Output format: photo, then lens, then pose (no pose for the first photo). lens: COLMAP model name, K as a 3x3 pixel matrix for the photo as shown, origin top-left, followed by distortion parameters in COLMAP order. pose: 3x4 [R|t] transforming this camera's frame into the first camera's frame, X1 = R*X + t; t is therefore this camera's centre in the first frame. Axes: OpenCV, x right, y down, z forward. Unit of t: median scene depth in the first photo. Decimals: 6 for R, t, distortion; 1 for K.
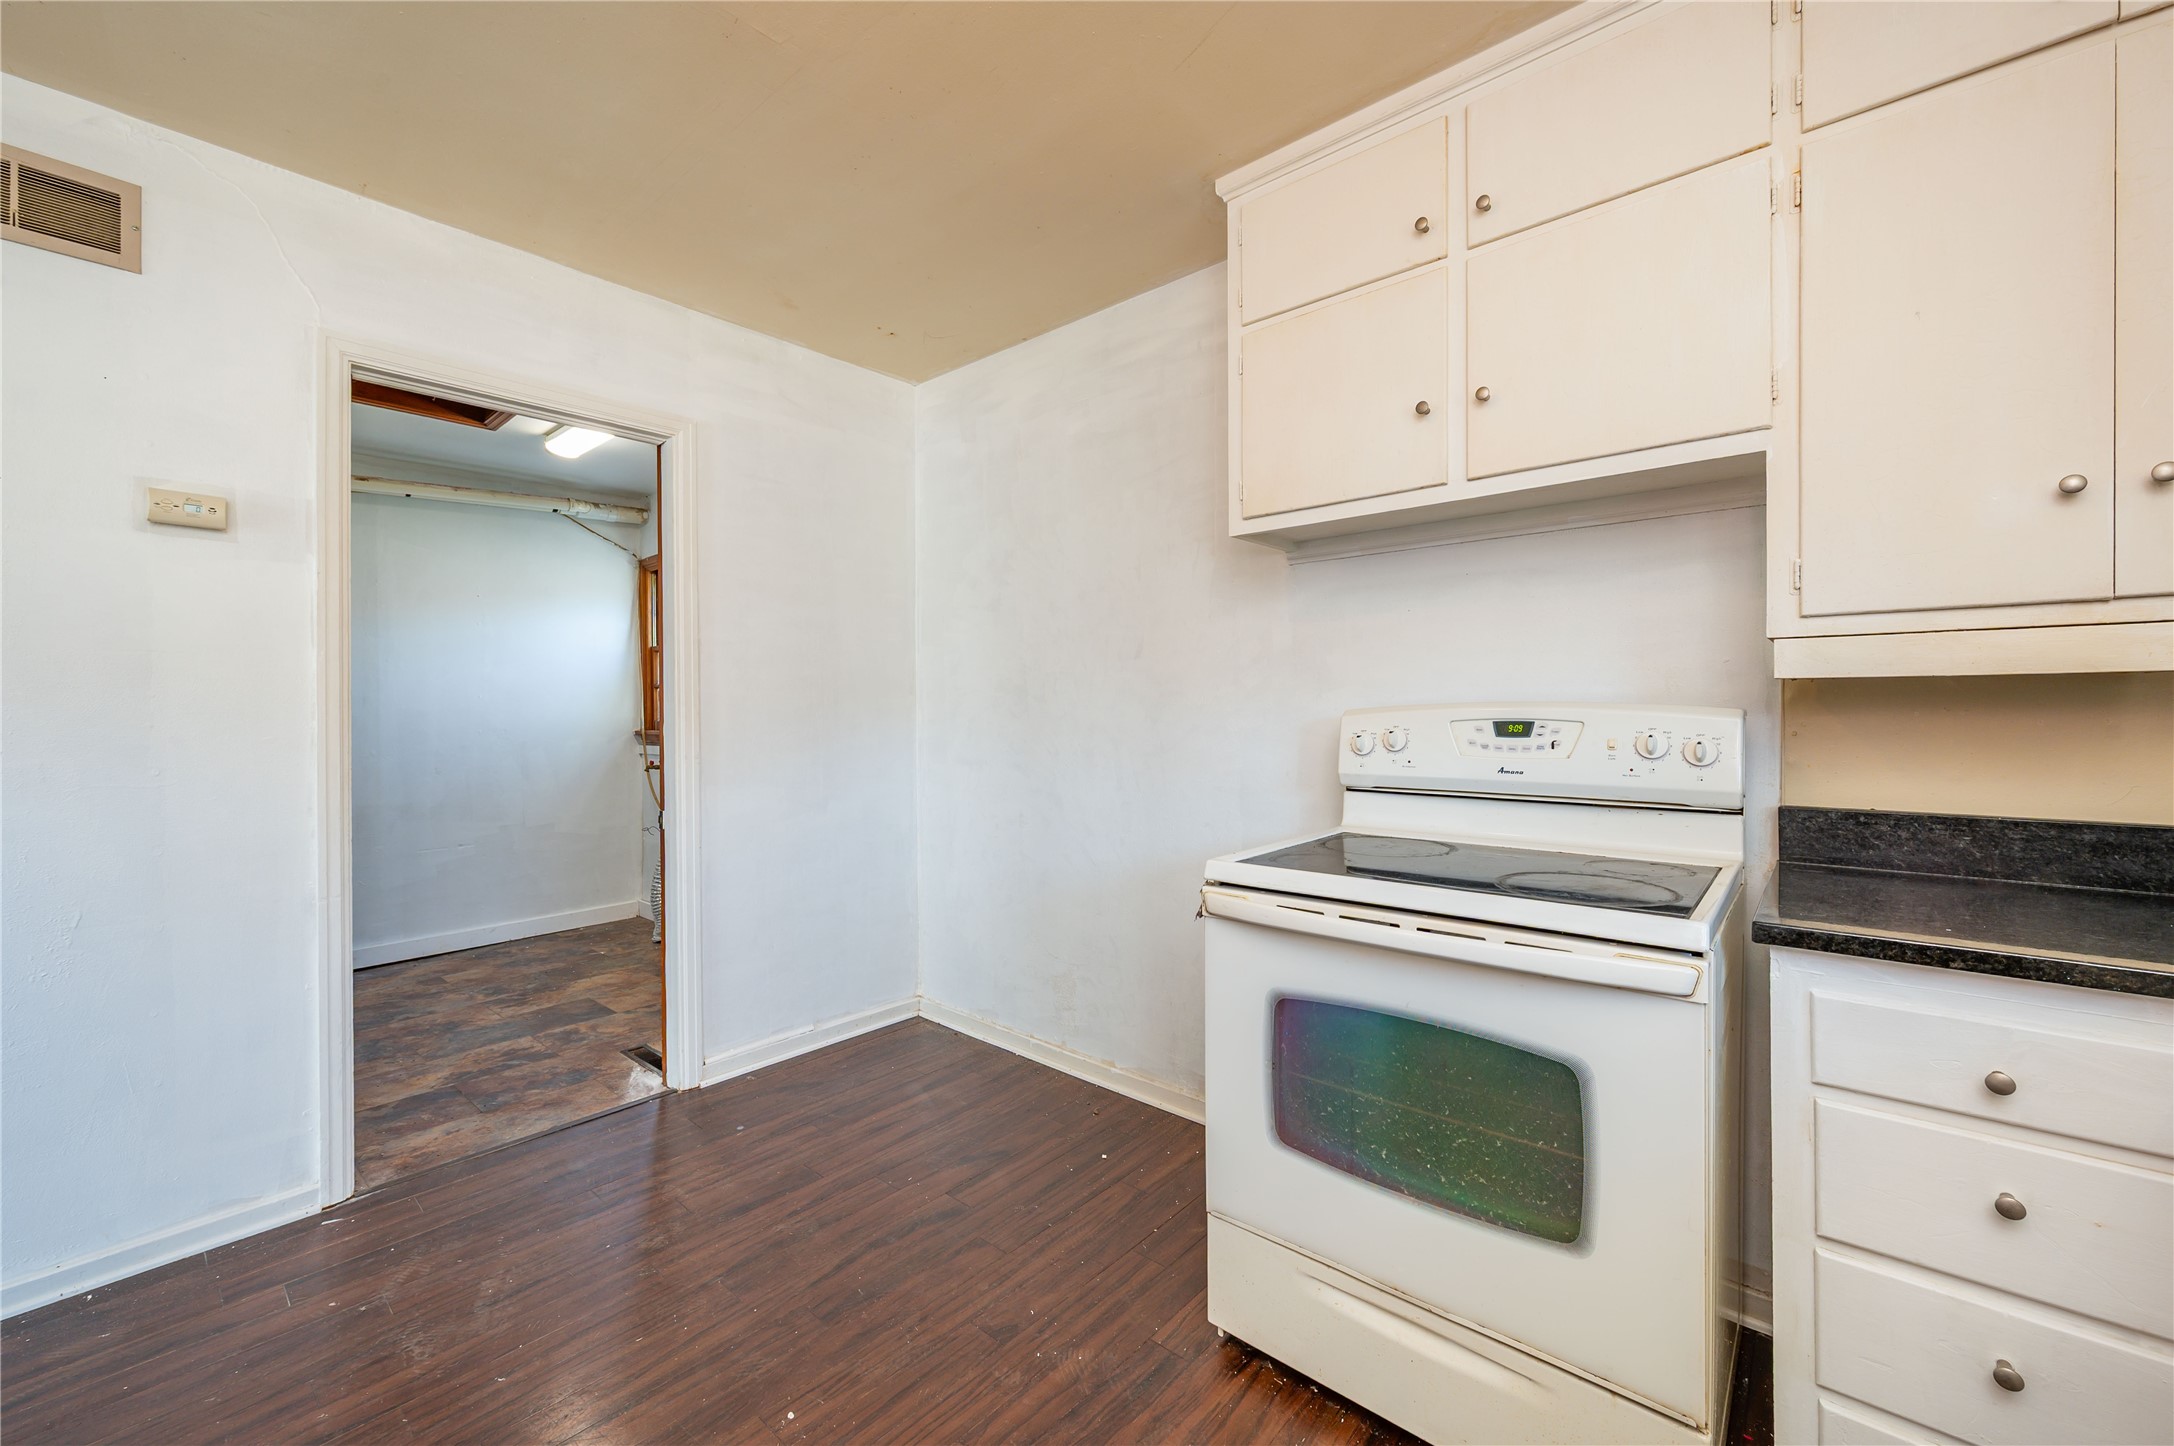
lens RADIAL K [[860.4, 0, 1078.0], [0, 860.4, 714.3], [0, 0, 1]] dist [-0.001739, 0.000609]
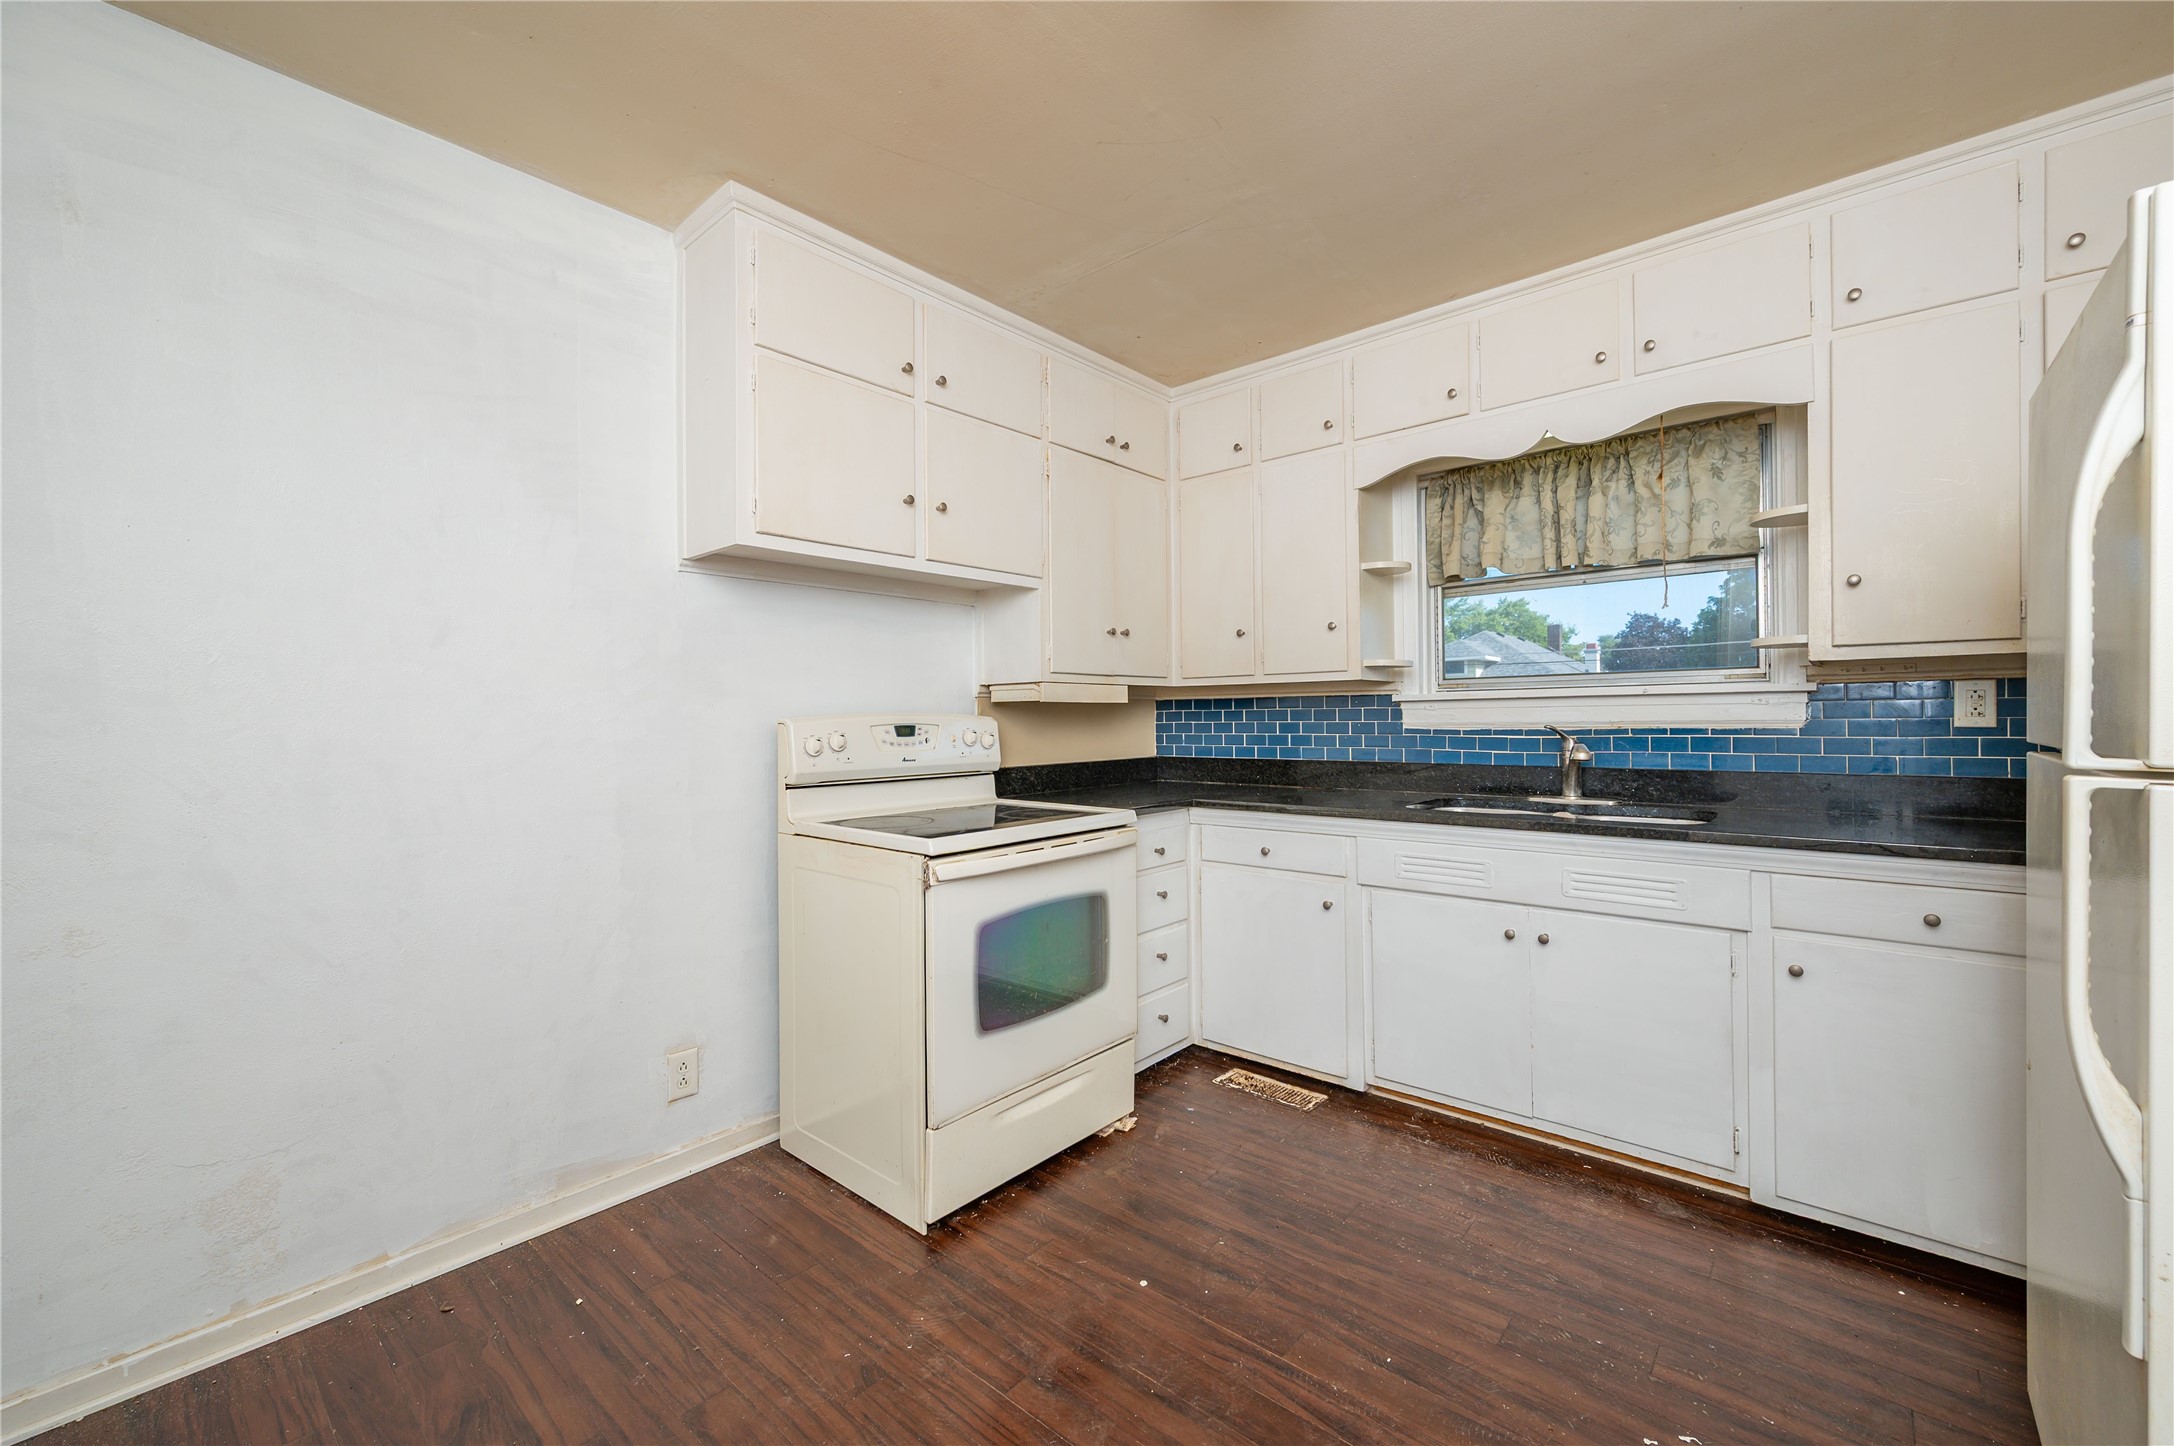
lens RADIAL K [[860.4, 0, 1099.0], [0, 860.4, 715.7], [0, 0, 1]] dist [-0.001739, 0.000609]
pose [[-0.012996, 0.004723, 0.999904, -0.967951], [0.011560, 0.999923, -0.004572, 0.001929], [-0.999849, 0.011500, -0.013050, 0.703070]]
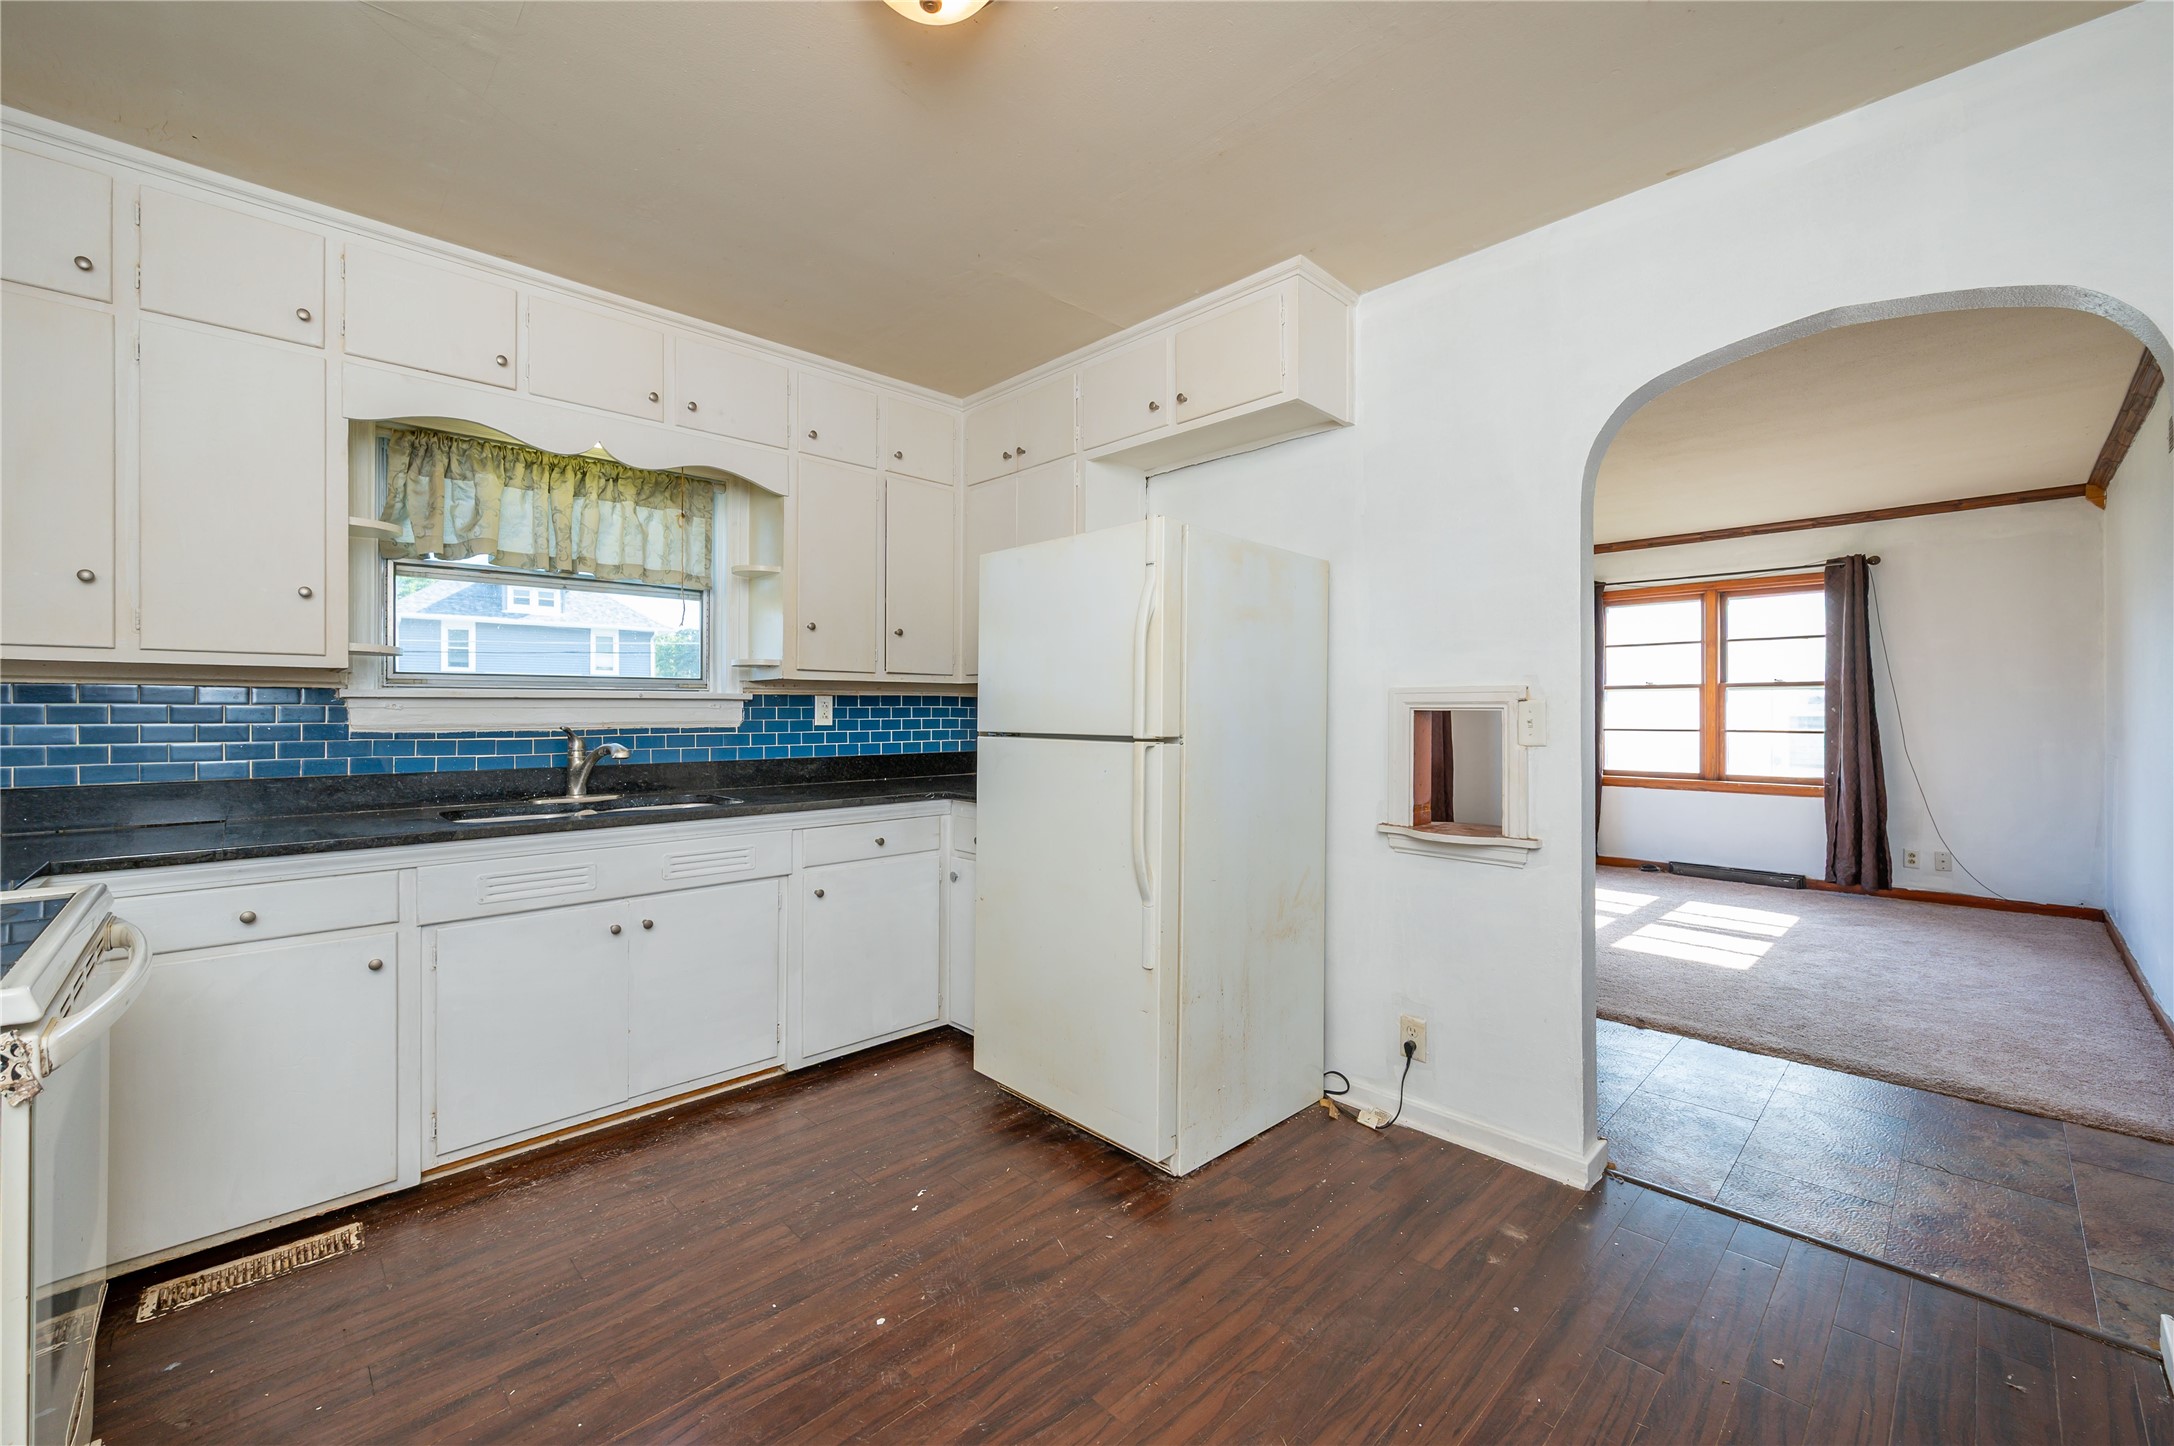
lens RADIAL K [[860.4, 0, 1087.2], [0, 860.4, 712.4], [0, 0, 1]] dist [-0.001739, 0.000609]
pose [[-0.996605, 0.003743, 0.082249, -0.505240], [0.003755, 0.999993, -0.000010, 0.000126], [-0.082249, 0.000299, -0.996612, 1.347326]]
